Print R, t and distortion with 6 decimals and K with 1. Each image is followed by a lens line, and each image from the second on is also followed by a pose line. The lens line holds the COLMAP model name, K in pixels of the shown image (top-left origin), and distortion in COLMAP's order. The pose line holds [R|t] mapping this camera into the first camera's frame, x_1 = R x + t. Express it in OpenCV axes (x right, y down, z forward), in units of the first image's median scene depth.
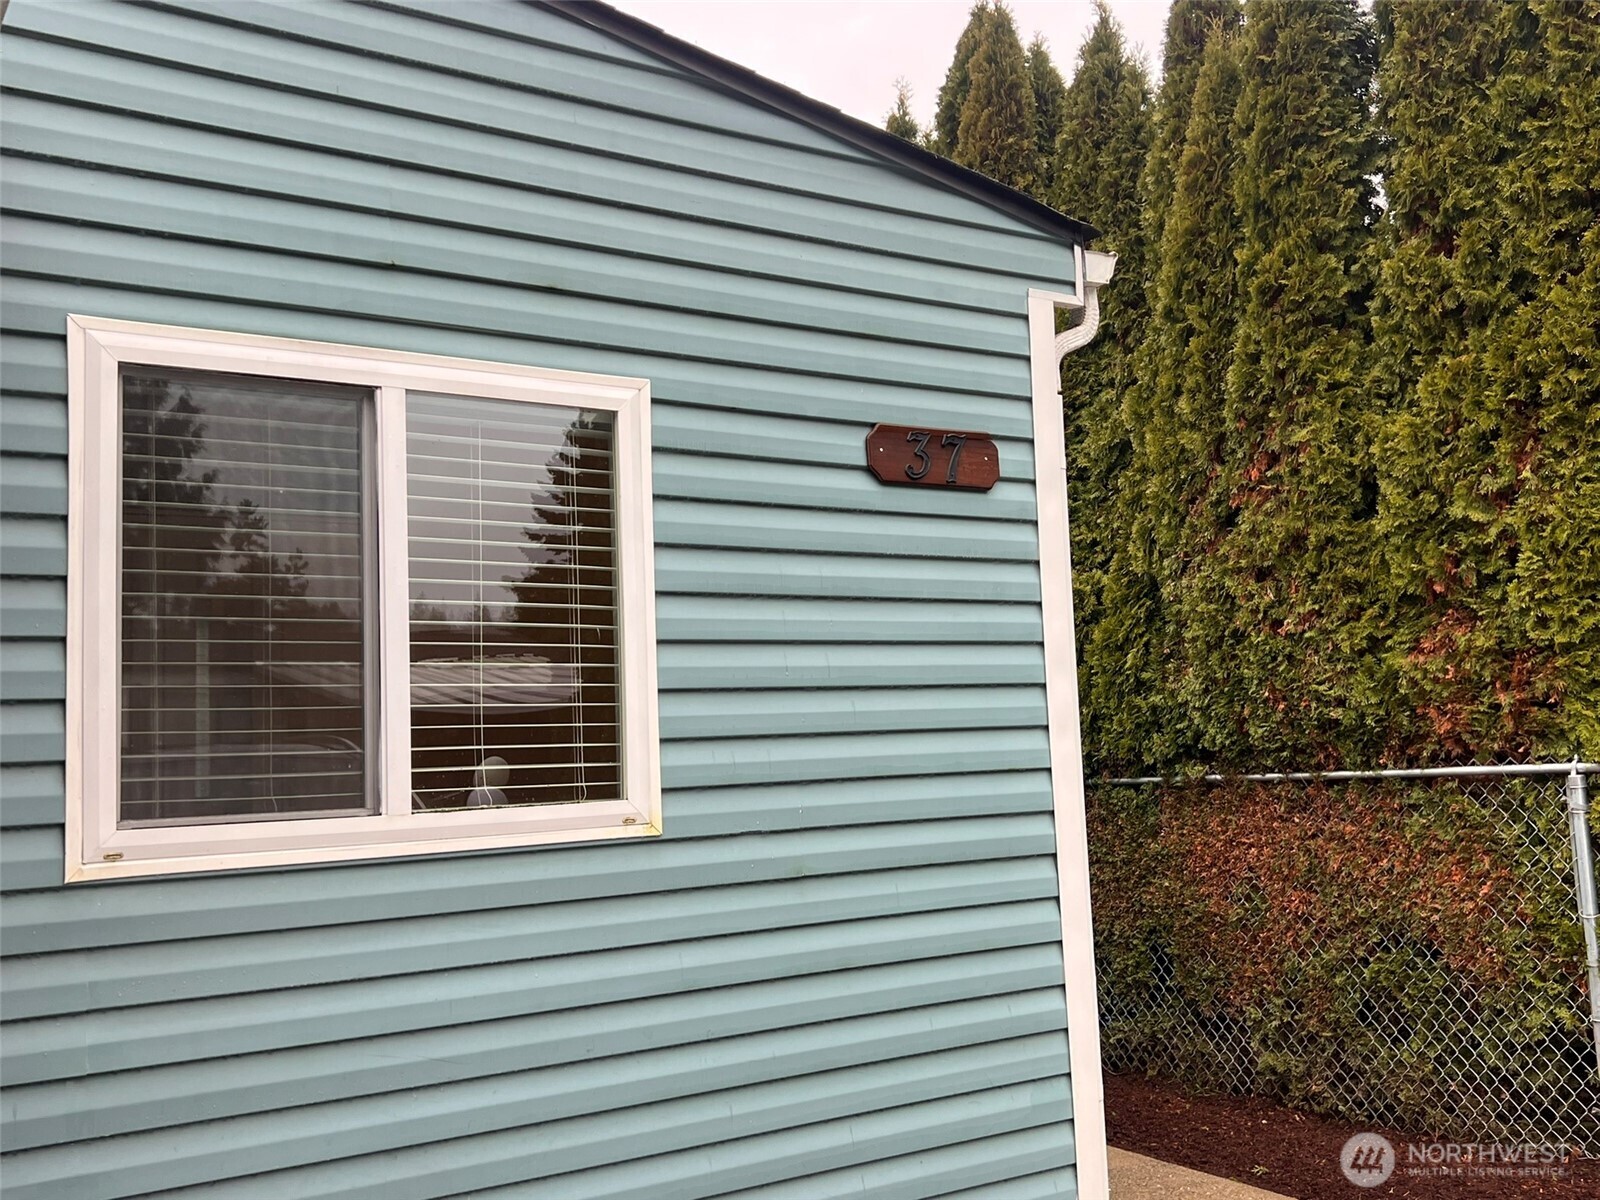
lens RADIAL K [[1557.7, 0, 801.1], [0, 1557.7, 604.3], [0, 0, 1]] dist [0.064409, 0.000000]
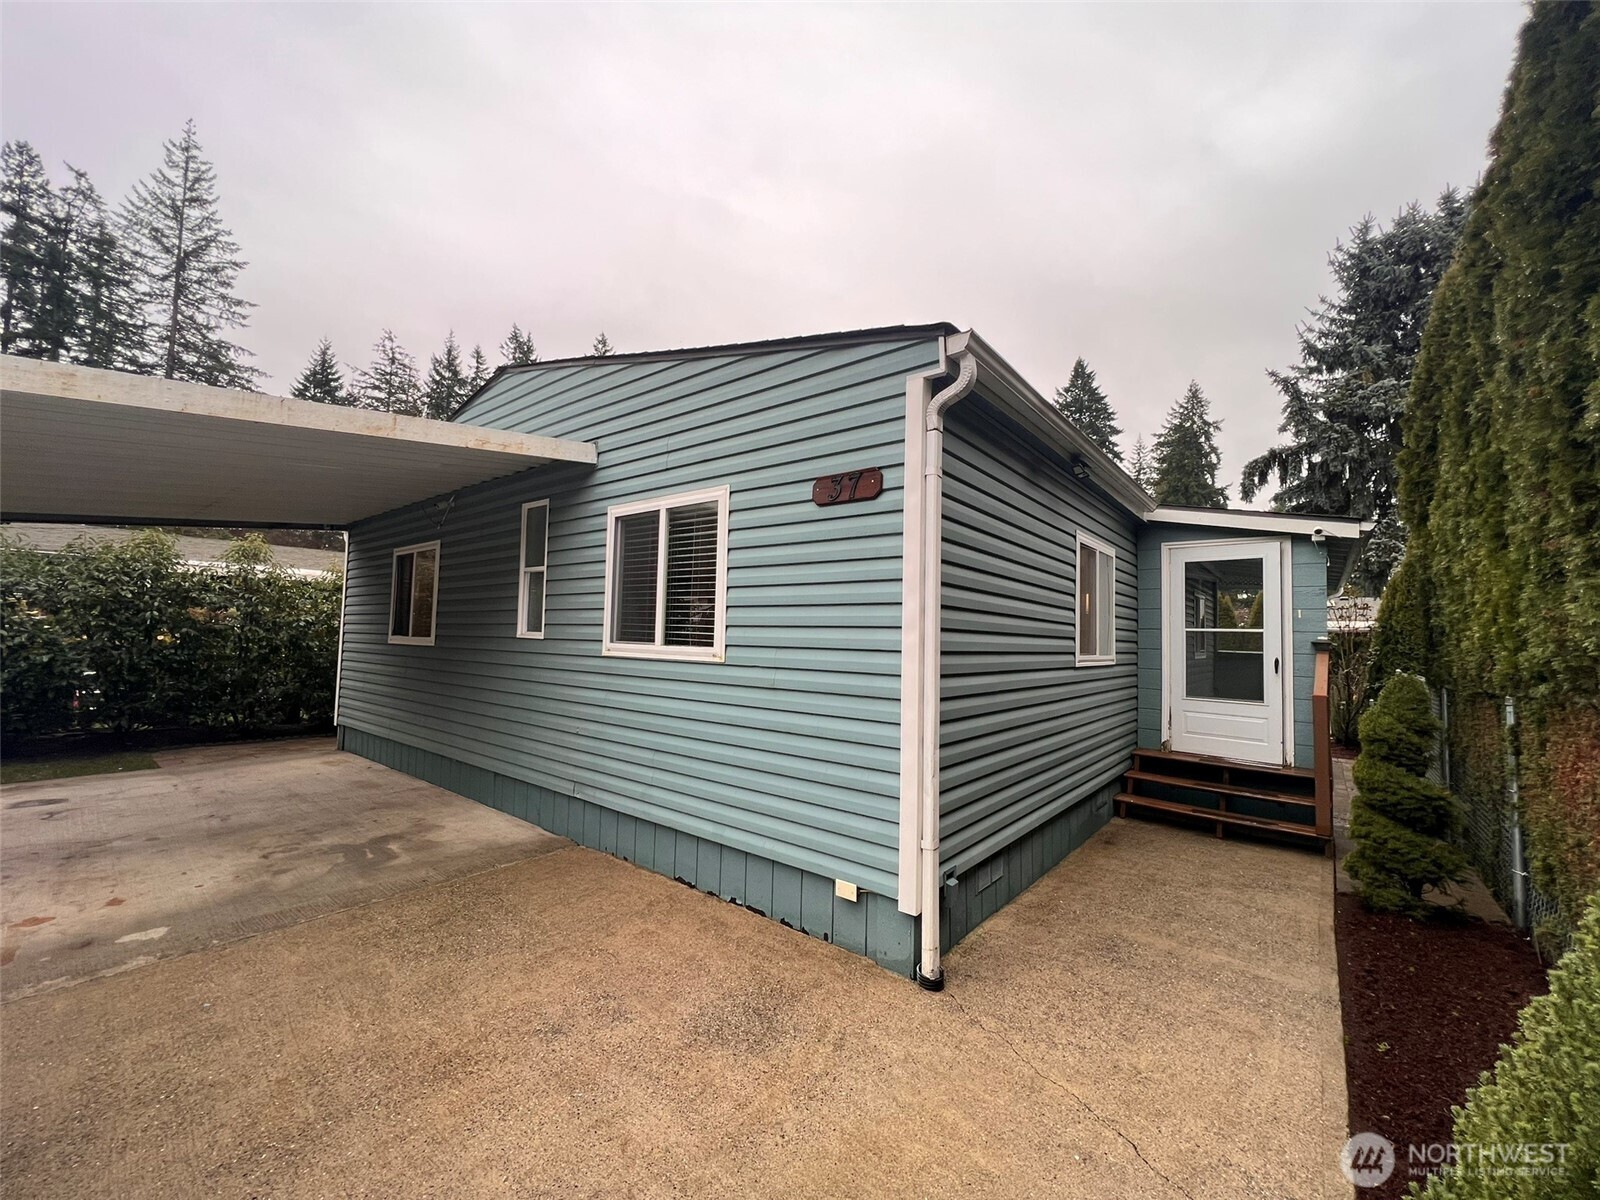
lens RADIAL K [[636.4, 0, 803.6], [0, 636.4, 599.9], [0, 0, 1]] dist [-0.000261, 0.000400]
pose [[0.324389, -0.015456, -0.945797, 0.809720], [0.045647, 0.998957, -0.000668, 0.044603], [0.944822, -0.042956, 0.324756, 0.675796]]
